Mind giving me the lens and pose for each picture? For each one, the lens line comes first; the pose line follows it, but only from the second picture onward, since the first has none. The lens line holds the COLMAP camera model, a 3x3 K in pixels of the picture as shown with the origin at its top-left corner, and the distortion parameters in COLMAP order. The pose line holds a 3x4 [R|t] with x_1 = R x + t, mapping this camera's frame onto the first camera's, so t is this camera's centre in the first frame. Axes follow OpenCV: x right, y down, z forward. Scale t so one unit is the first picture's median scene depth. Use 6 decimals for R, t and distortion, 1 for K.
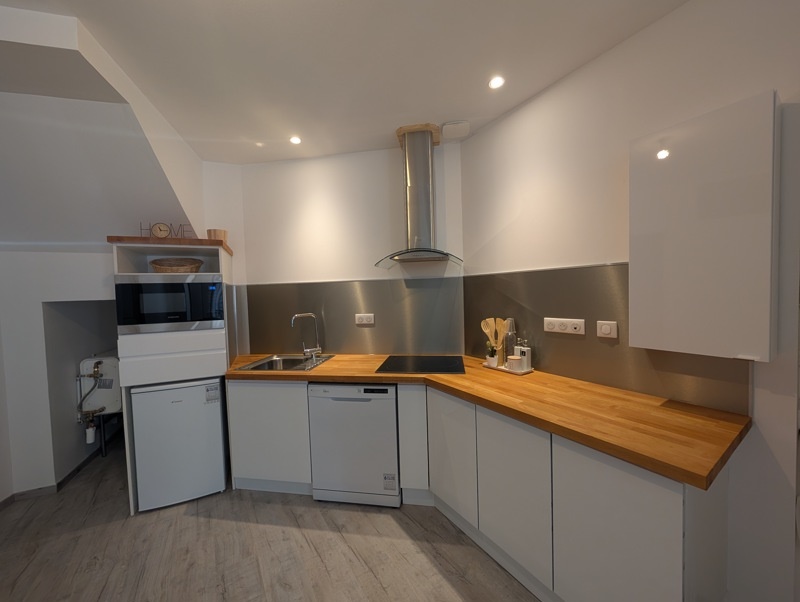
lens RADIAL K [[302.7, 0, 398.8], [0, 302.7, 303.4], [0, 0, 1]] dist [0.000676, 0.000330]
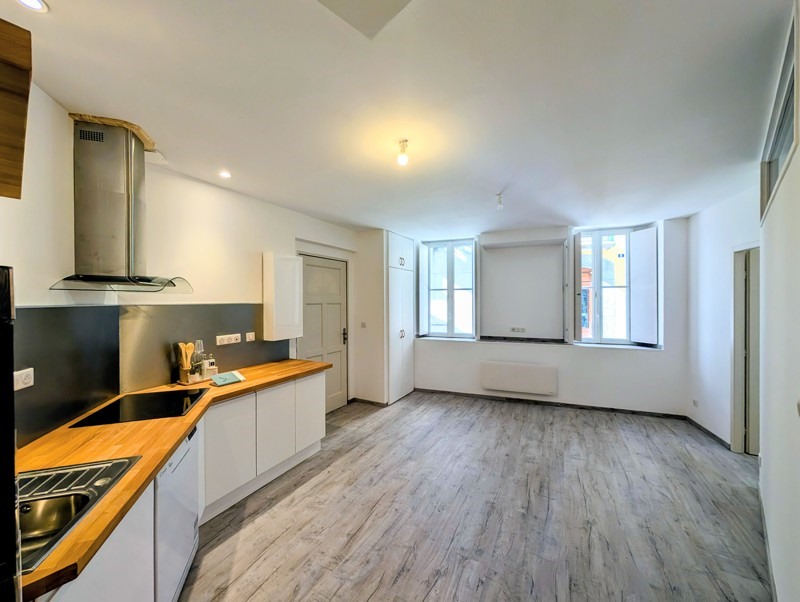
lens RADIAL K [[302.7, 0, 398.8], [0, 302.7, 303.4], [0, 0, 1]] dist [0.000676, 0.000330]
pose [[-0.486916, 0.027667, 0.873011, -1.156705], [0.053422, 0.998570, -0.001850, -0.058756], [-0.871814, 0.045737, -0.487698, 0.877431]]
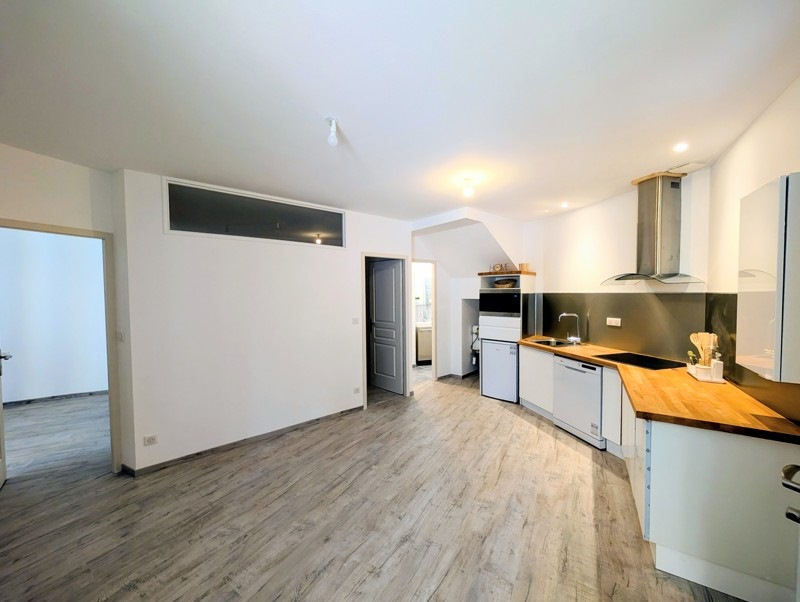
lens RADIAL K [[302.7, 0, 398.8], [0, 302.7, 303.4], [0, 0, 1]] dist [0.000676, 0.000330]
pose [[0.427901, 0.061423, -0.901736, 0.877906], [-0.039561, 0.998005, 0.049208, -0.075417], [0.902959, 0.014617, 0.429477, -0.546030]]
